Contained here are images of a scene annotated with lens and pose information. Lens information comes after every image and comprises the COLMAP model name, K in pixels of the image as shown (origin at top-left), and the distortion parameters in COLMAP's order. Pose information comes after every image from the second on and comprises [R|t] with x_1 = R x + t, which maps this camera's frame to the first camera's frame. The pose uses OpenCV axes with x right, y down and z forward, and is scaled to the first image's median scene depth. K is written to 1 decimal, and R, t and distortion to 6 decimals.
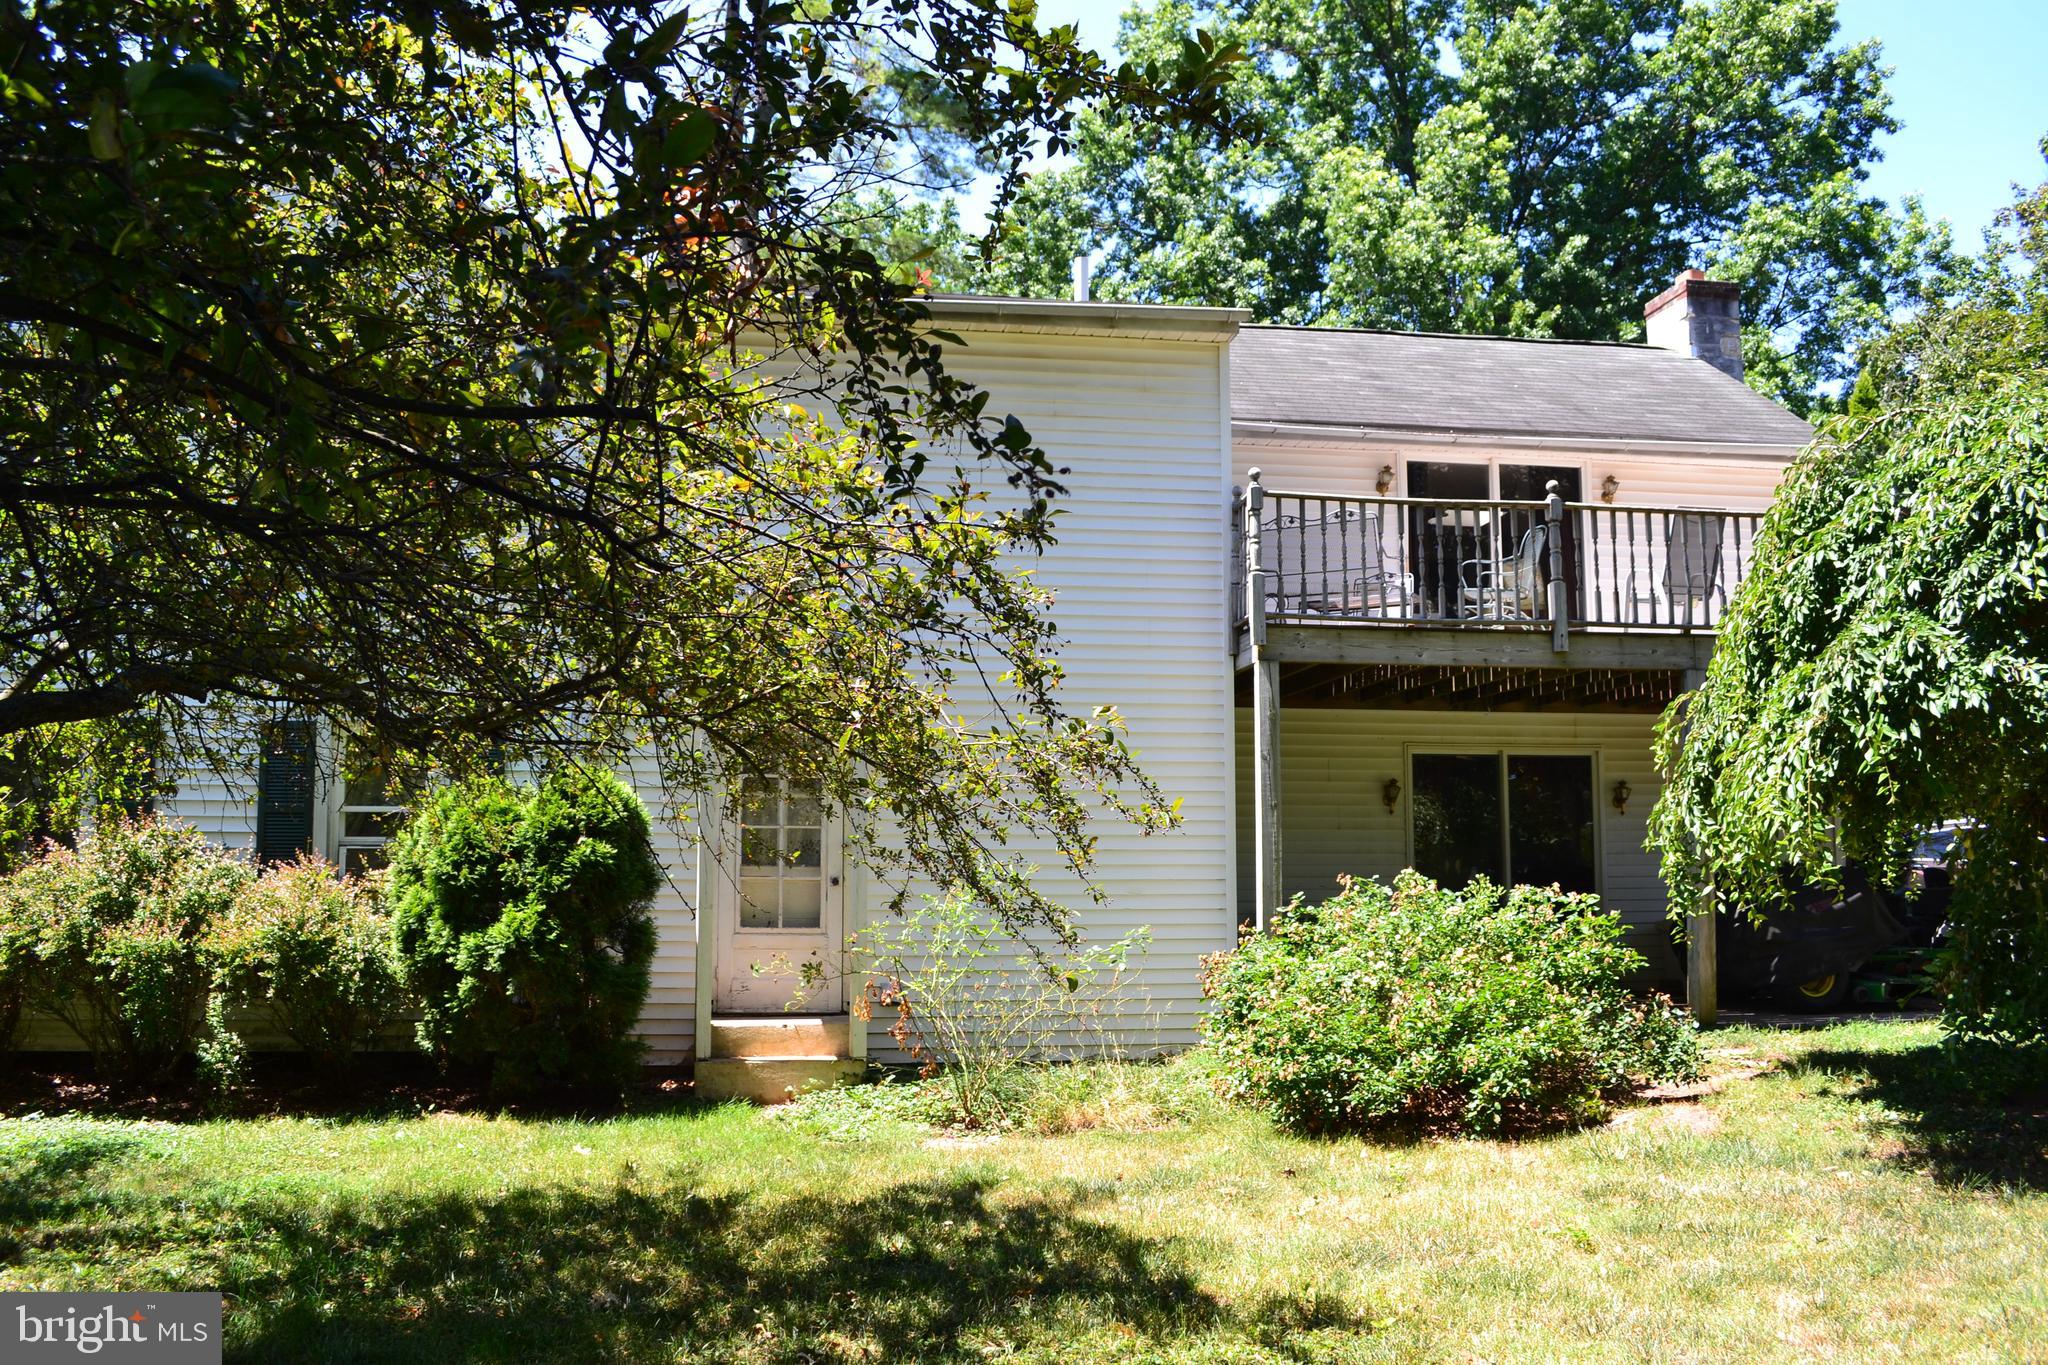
lens RADIAL K [[1621.8, 0, 1024.0], [0, 1621.8, 682.5], [0, 0, 1]] dist [-0.046890, -0.044877]
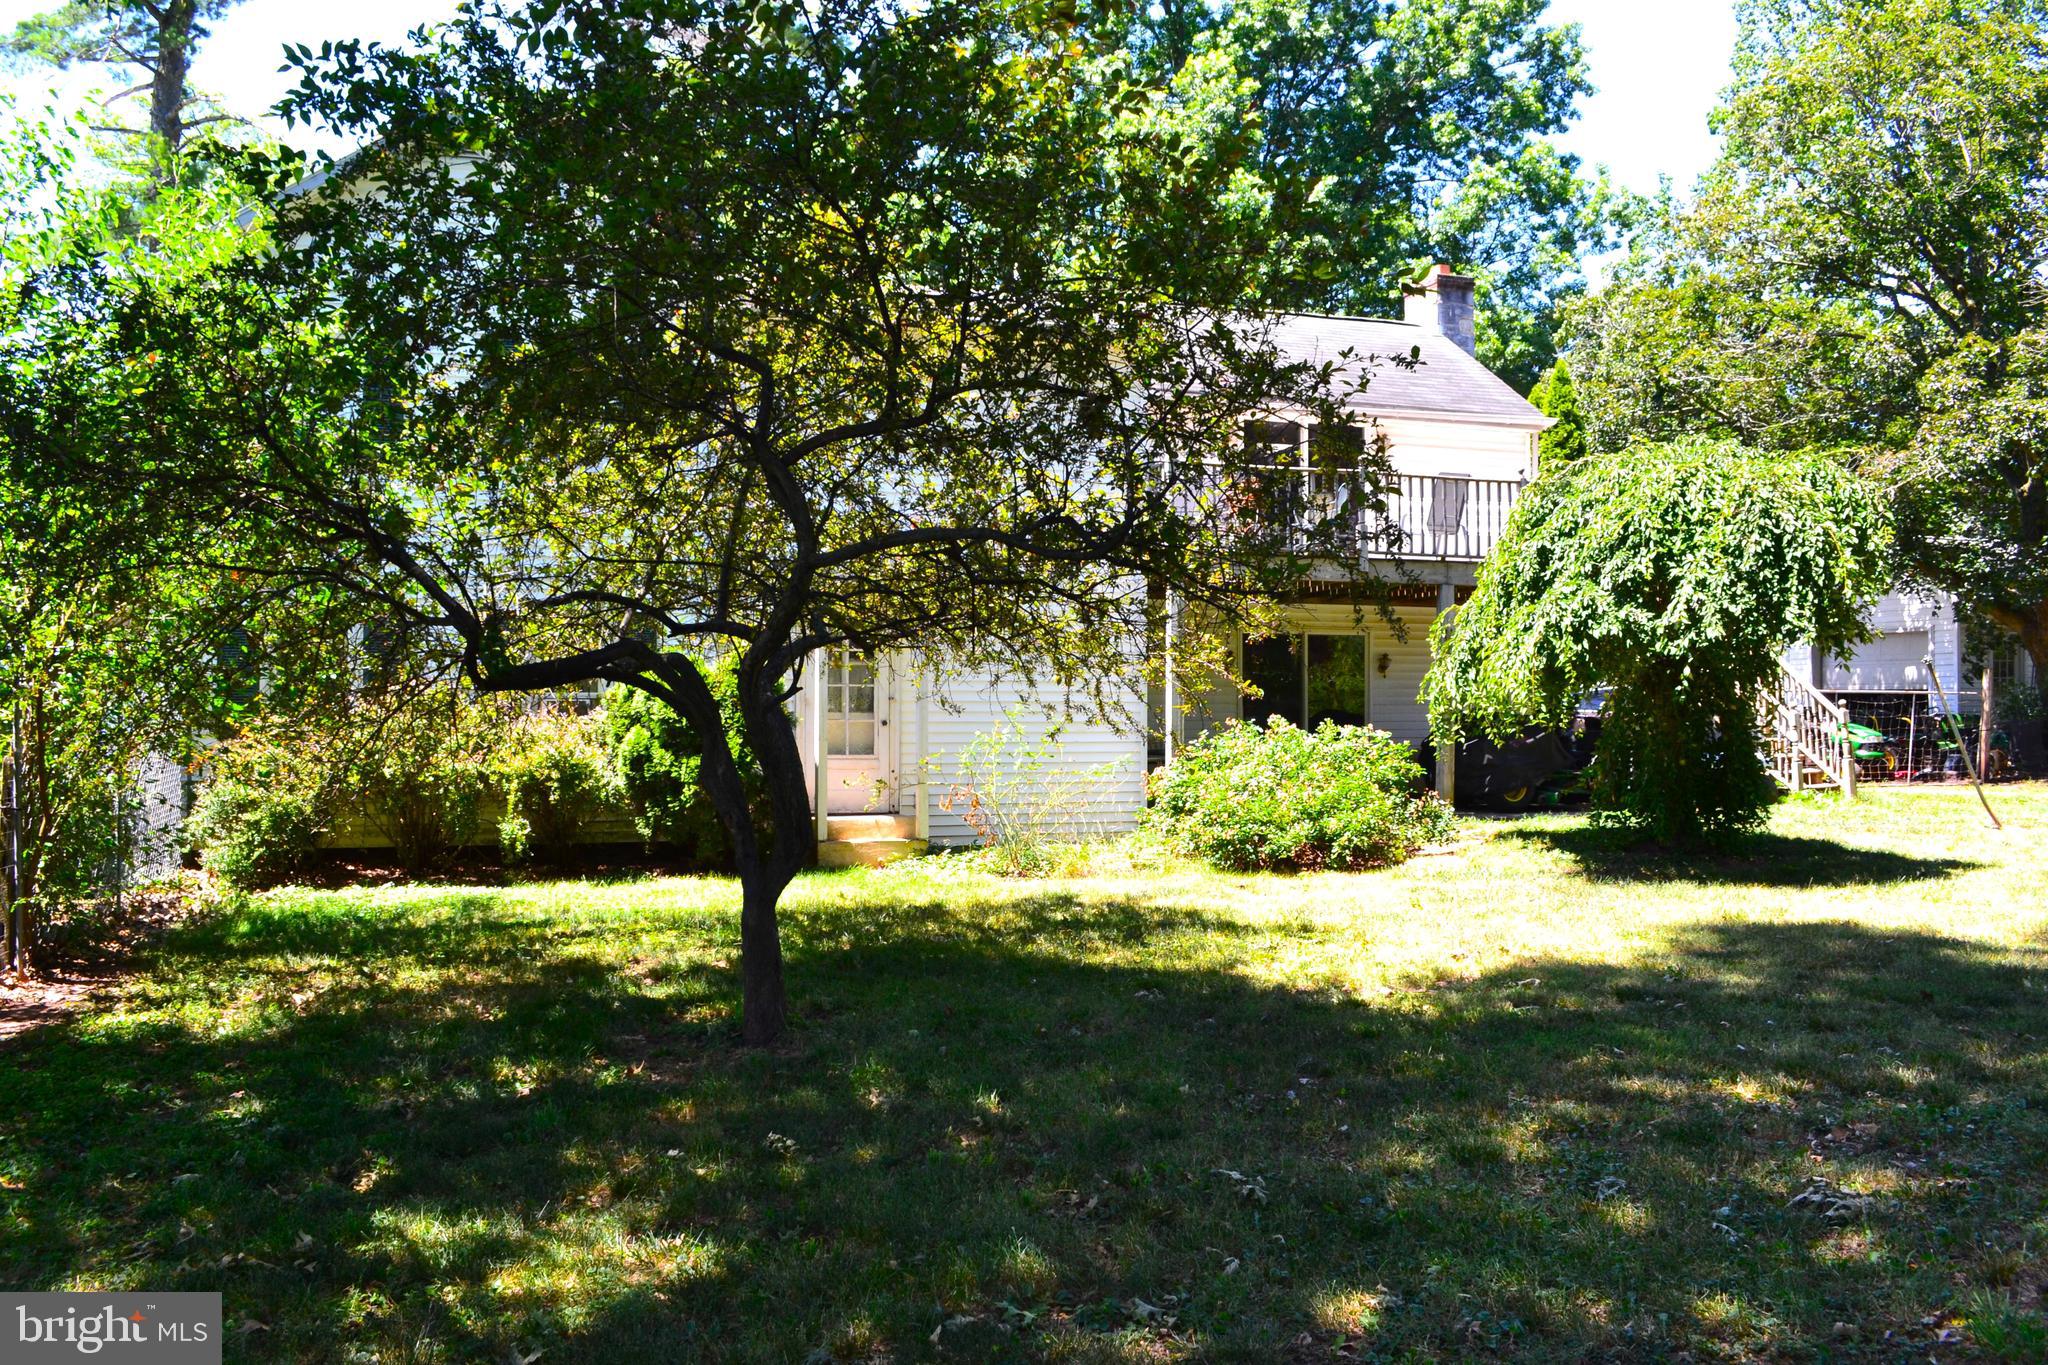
lens RADIAL K [[1592.2, 0, 1024.0], [0, 1592.2, 682.5], [0, 0, 1]] dist [-0.093941, -0.003273]
pose [[0.985339, 0.004720, 0.170540, -0.289757], [-0.020690, 0.995546, 0.091984, -0.057042], [-0.169346, -0.094164, 0.981048, -0.505474]]
